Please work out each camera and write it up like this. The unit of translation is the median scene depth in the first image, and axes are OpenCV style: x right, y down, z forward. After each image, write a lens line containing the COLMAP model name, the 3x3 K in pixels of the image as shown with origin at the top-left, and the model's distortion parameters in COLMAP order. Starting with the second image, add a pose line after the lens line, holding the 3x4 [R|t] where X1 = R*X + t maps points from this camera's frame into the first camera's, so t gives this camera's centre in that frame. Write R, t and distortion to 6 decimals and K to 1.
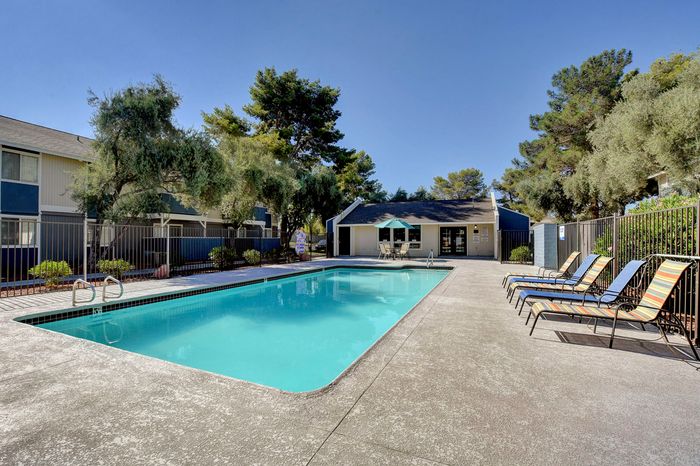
lens RADIAL K [[310.2, 0, 351.6], [0, 310.2, 229.9], [0, 0, 1]] dist [-0.018050, 0.000144]
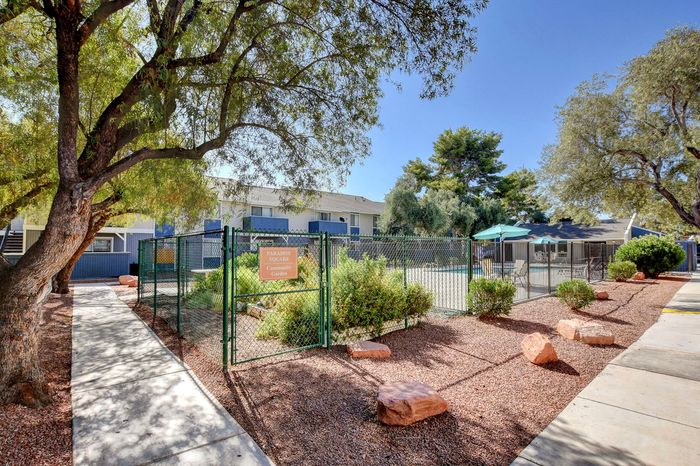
lens RADIAL K [[330.2, 0, 350.1], [0, 330.2, 235.2], [0, 0, 1]] dist [-0.019738, 0.000262]
pose [[0.890601, -0.016991, -0.454468, 0.017706], [0.012181, 0.999835, -0.013510, -0.030840], [0.454622, 0.006496, 0.890661, -0.732132]]
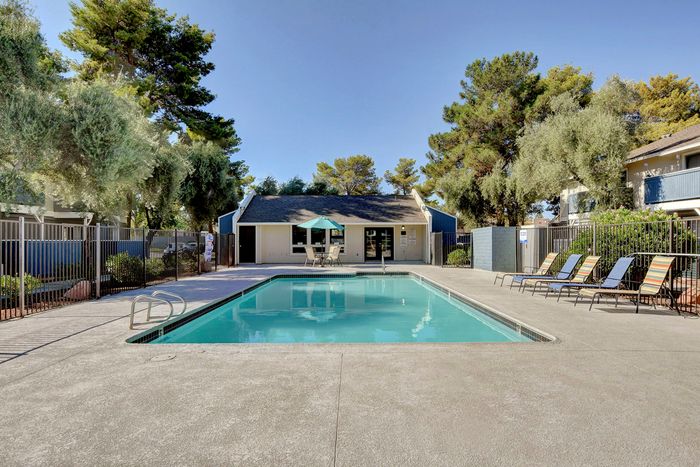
lens RADIAL K [[426.2, 0, 350.1], [0, 426.2, 235.2], [0, 0, 1]] dist [-0.006242, -0.000117]
pose [[0.916189, 0.003515, 0.400731, -0.210976], [-0.009892, 0.999855, 0.013847, -0.003807], [-0.400624, -0.016650, 0.916091, -0.059517]]
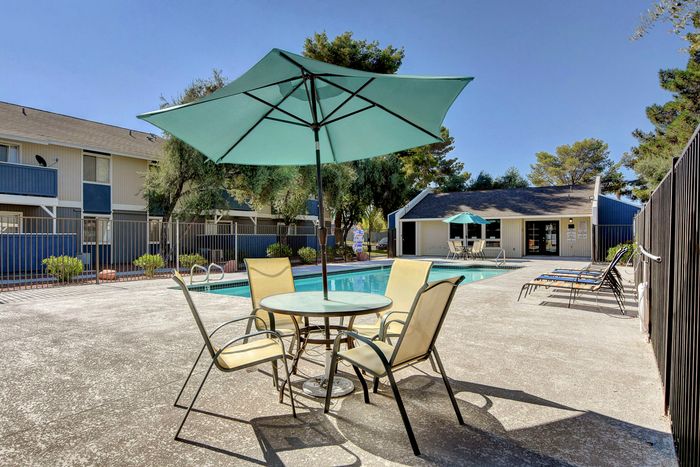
lens RADIAL K [[426.2, 0, 350.1], [0, 426.2, 235.2], [0, 0, 1]] dist [-0.006242, -0.000117]
pose [[0.983812, -0.002105, -0.179189, 0.028390], [0.006617, 0.999676, 0.024588, -0.002922], [0.179080, -0.025375, 0.983507, -0.184051]]
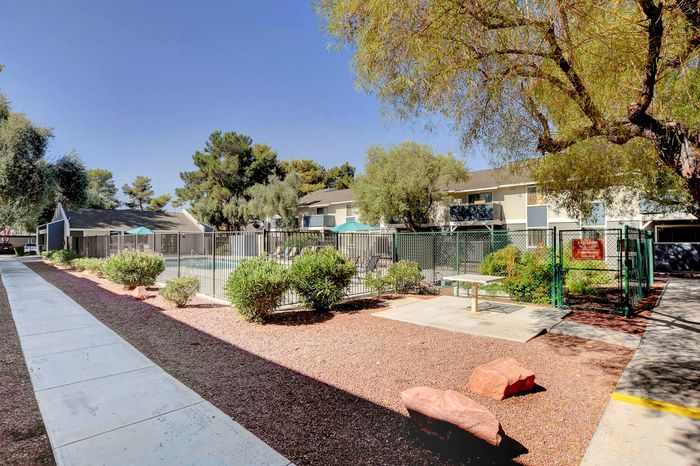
lens RADIAL K [[362.4, 0, 351.0], [0, 362.4, 236.8], [0, 0, 1]] dist [-0.034782, -0.000083]
pose [[0.370680, 0.009589, 0.928711, -0.828834], [-0.030396, 0.999536, 0.001811, -0.021242], [-0.928263, -0.028900, 0.370800, -0.358933]]
